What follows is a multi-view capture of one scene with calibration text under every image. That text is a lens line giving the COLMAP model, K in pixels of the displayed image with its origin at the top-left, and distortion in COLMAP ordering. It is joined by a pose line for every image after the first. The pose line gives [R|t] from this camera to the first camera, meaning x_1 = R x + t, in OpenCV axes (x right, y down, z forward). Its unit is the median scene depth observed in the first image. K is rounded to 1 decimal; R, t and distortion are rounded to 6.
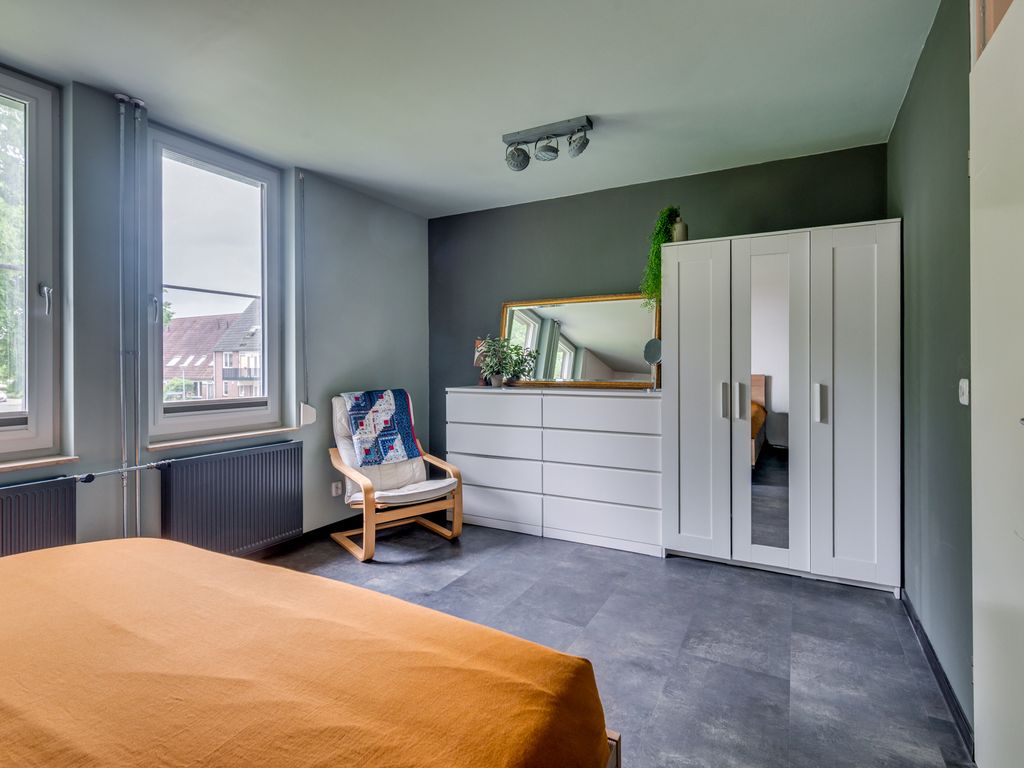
lens RADIAL K [[526.4, 0, 515.5], [0, 526.4, 370.4], [0, 0, 1]] dist [0.001406, 0.001336]
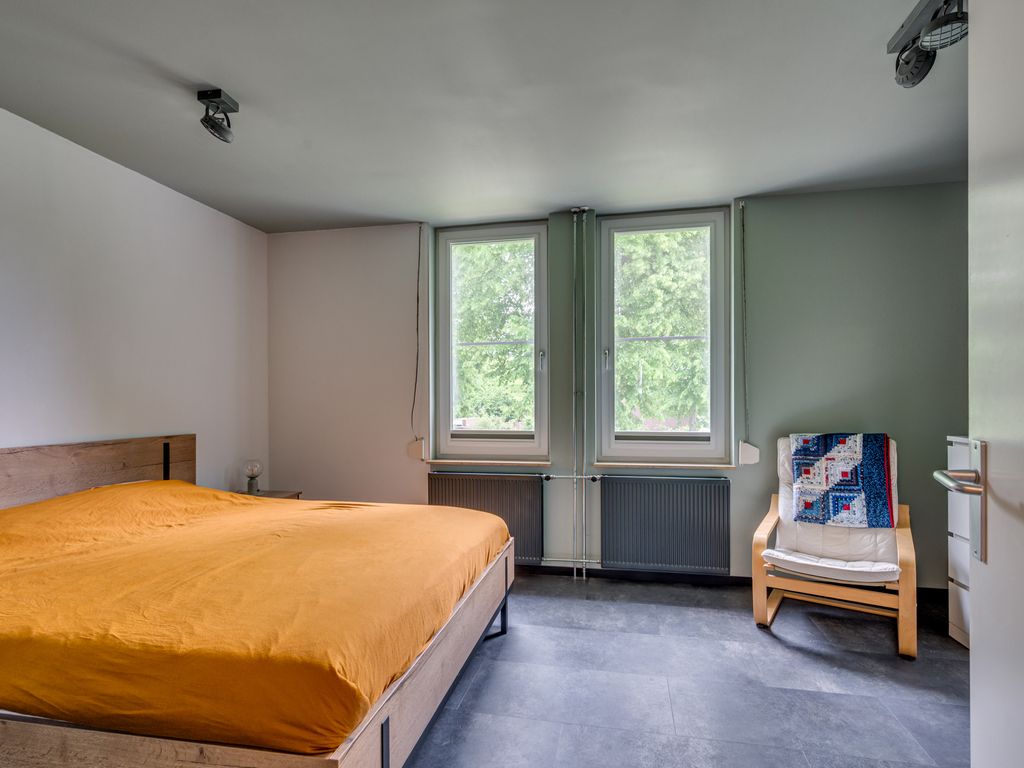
lens RADIAL K [[528.9, 0, 513.7], [0, 528.9, 410.7], [0, 0, 1]] dist [0.002045, 0.000800]
pose [[0.286999, 0.015689, -0.957802, 0.385523], [-0.008520, 0.999868, 0.013825, -0.003474], [0.957893, 0.004193, 0.287095, 0.310244]]
